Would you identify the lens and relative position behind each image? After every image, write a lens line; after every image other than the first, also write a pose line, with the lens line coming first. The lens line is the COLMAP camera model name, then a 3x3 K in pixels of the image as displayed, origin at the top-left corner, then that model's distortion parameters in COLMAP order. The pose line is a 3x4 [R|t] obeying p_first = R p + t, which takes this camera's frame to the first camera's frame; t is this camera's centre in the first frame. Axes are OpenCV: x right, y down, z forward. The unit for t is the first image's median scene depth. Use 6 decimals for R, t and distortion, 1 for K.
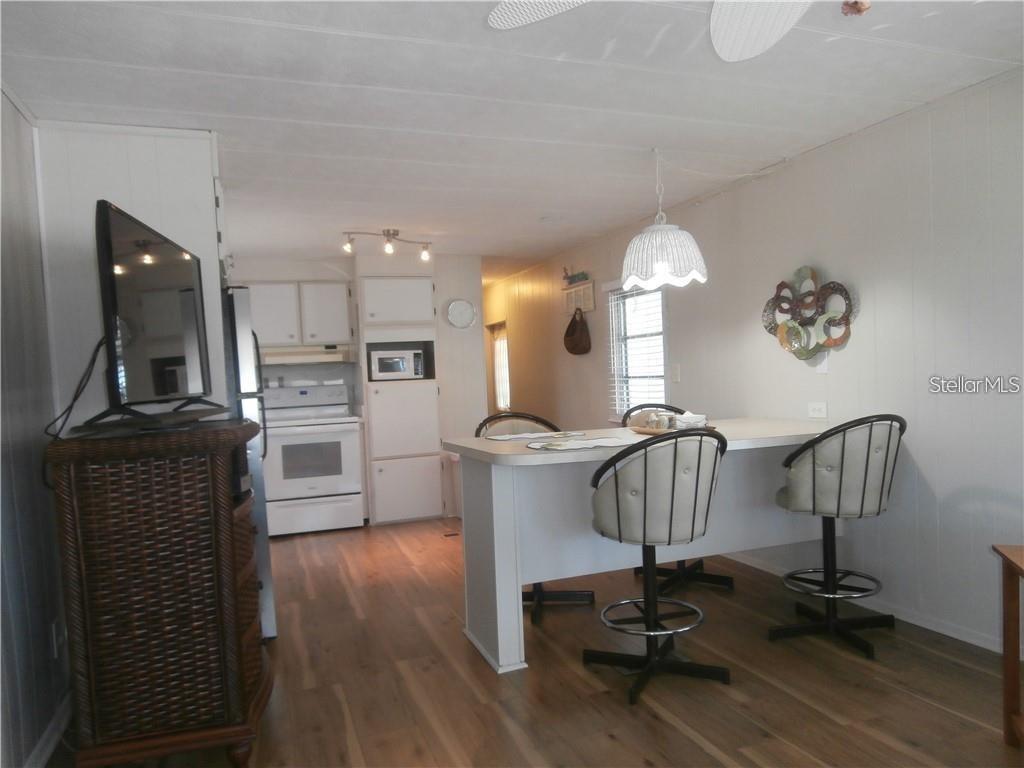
lens RADIAL K [[727.3, 0, 513.1], [0, 727.3, 381.6], [0, 0, 1]] dist [-0.035962, -0.001075]
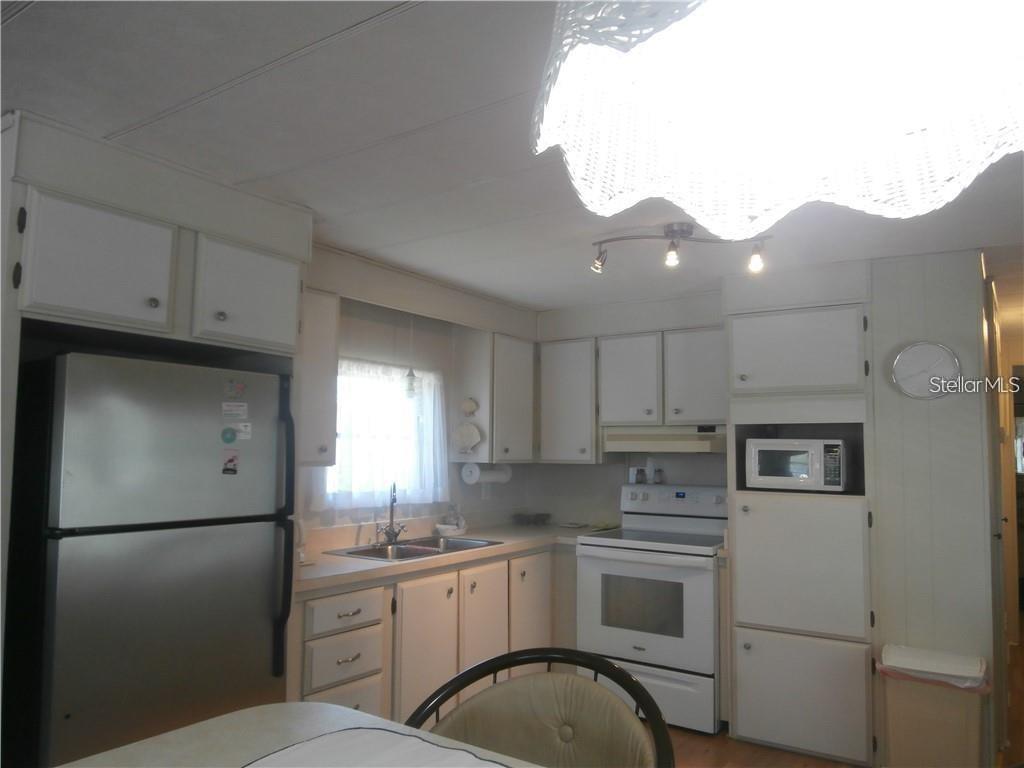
lens RADIAL K [[727.3, 0, 512.1], [0, 727.3, 391.7], [0, 0, 1]] dist [-0.035962, -0.001075]
pose [[0.585915, -0.009649, -0.810315, 0.171897], [-0.047492, 0.997802, -0.046221, -0.043478], [0.808980, 0.065565, 0.584168, 0.494903]]
